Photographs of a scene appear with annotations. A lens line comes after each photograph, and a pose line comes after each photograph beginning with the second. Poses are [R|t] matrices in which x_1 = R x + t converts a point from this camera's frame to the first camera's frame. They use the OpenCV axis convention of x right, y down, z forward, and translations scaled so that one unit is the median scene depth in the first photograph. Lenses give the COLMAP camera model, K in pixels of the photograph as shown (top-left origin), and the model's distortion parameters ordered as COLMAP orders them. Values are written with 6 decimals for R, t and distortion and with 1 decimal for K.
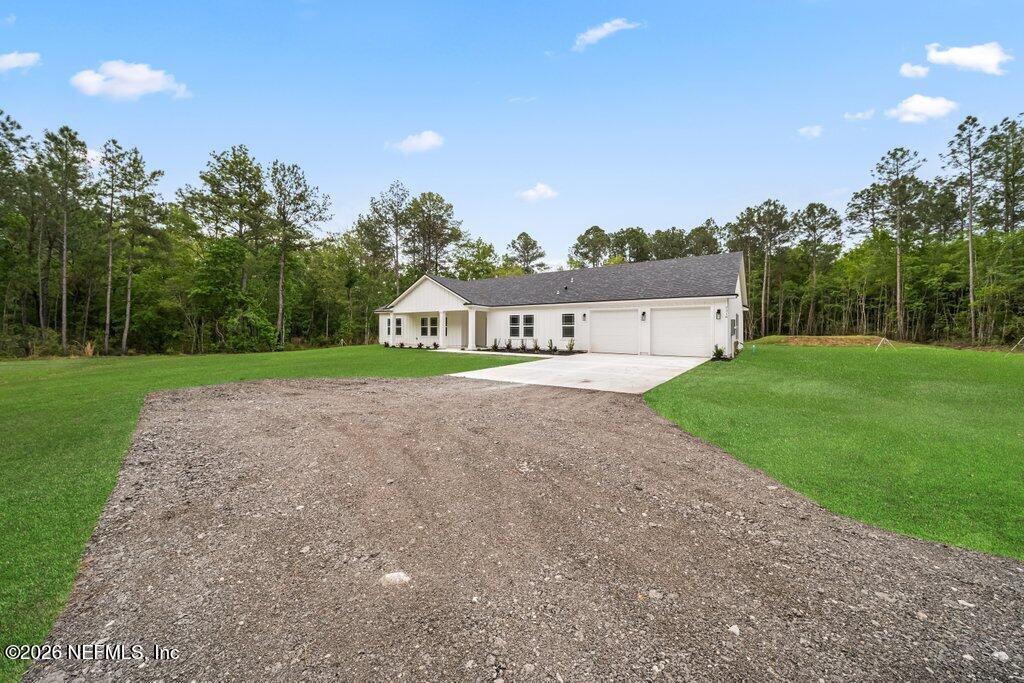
lens RADIAL K [[355.6, 0, 513.1], [0, 355.6, 341.9], [0, 0, 1]] dist [-0.000397, -0.000268]
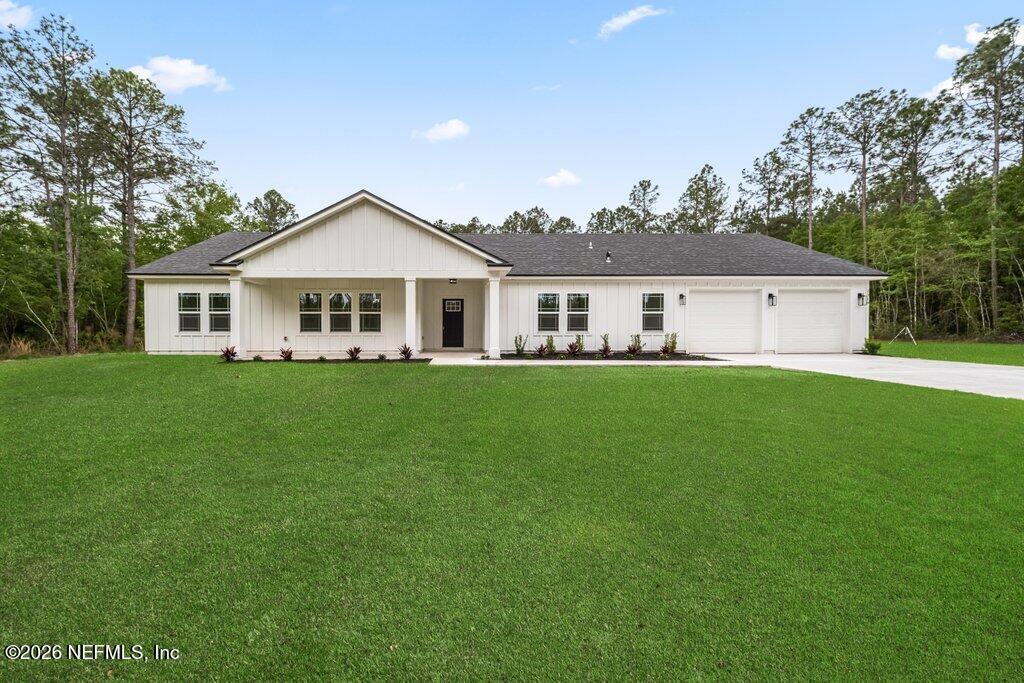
lens RADIAL K [[394.0, 0, 512.0], [0, 394.0, 341.5], [0, 0, 1]] dist [0.002159, -0.000088]
pose [[0.805658, -0.022806, 0.591941, -0.359087], [0.021047, 0.999730, 0.009872, -0.005149], [-0.592006, 0.004505, 0.805921, 0.454671]]
